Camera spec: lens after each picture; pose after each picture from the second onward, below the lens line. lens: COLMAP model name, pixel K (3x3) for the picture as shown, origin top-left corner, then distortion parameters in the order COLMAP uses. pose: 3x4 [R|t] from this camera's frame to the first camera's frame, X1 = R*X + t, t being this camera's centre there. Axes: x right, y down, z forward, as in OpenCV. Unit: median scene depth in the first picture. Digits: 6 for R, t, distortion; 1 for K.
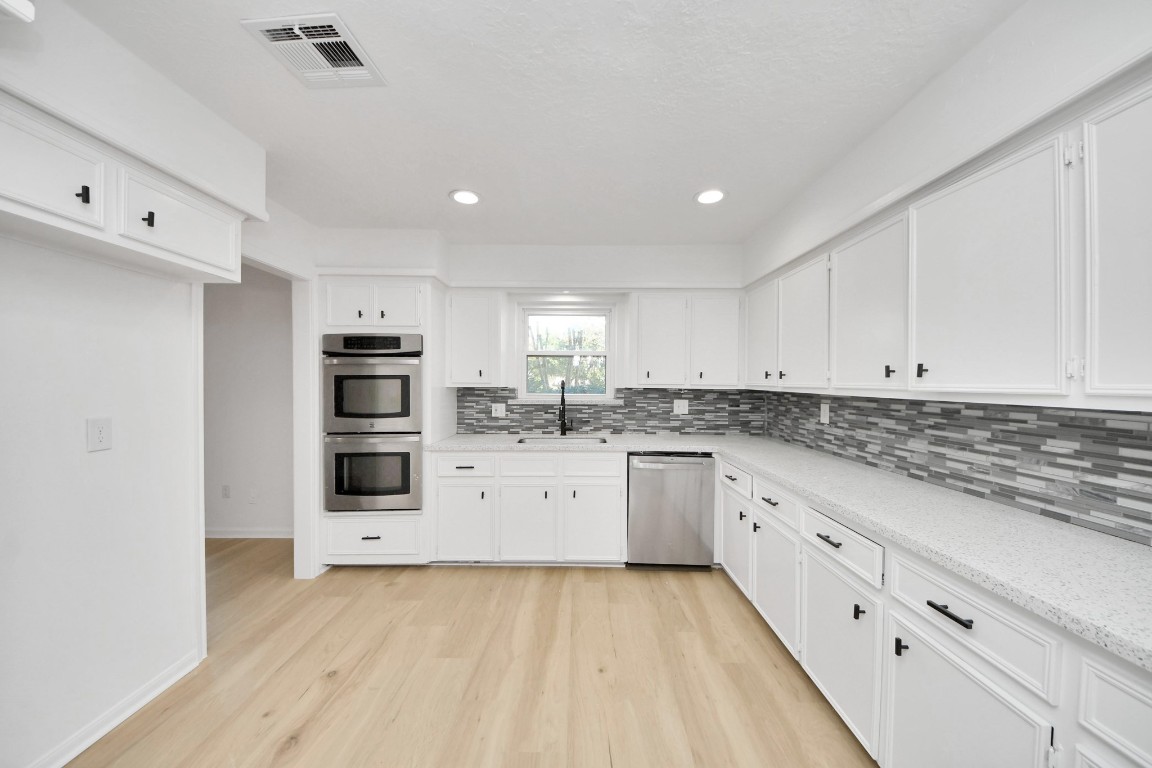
lens RADIAL K [[417.5, 0, 566.7], [0, 417.5, 384.4], [0, 0, 1]] dist [-0.000073, -0.000592]
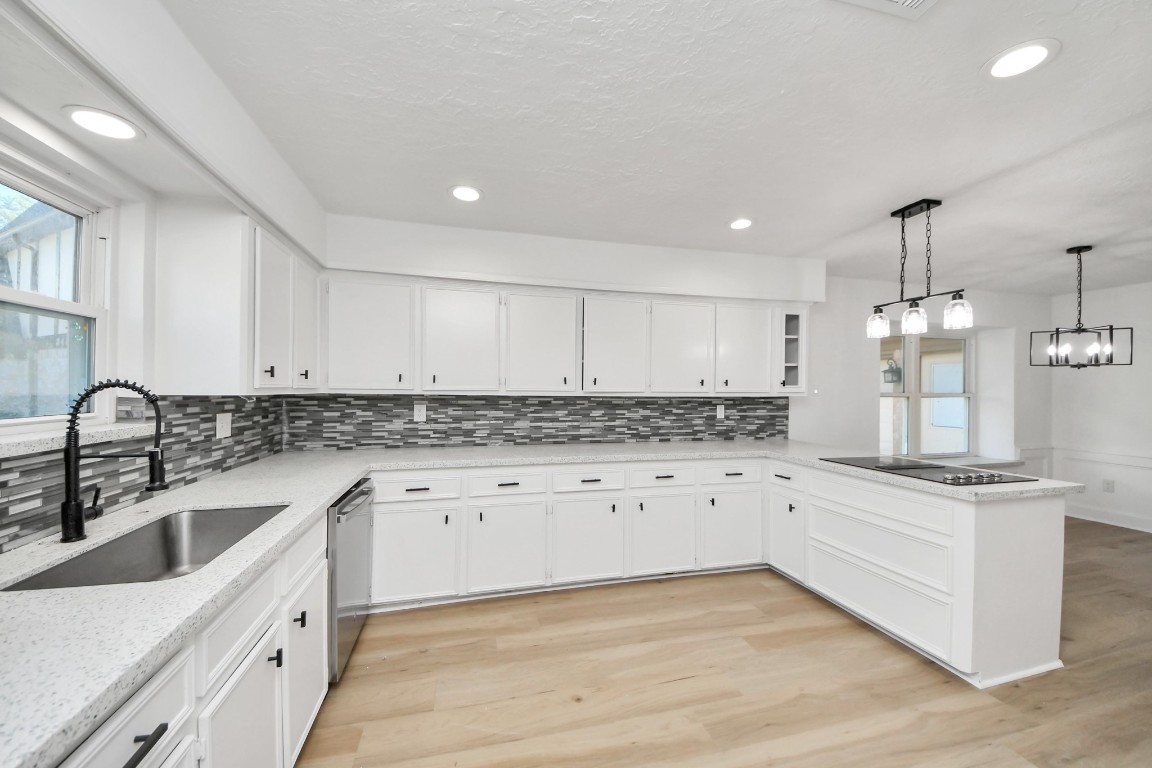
lens RADIAL K [[417.5, 0, 566.6], [0, 417.5, 384.4], [0, 0, 1]] dist [-0.000073, -0.000592]
pose [[-0.253745, -0.004040, 0.967263, -0.755730], [-0.004673, 0.999985, 0.002951, -0.016801], [-0.967260, -0.003771, -0.253760, 1.186175]]
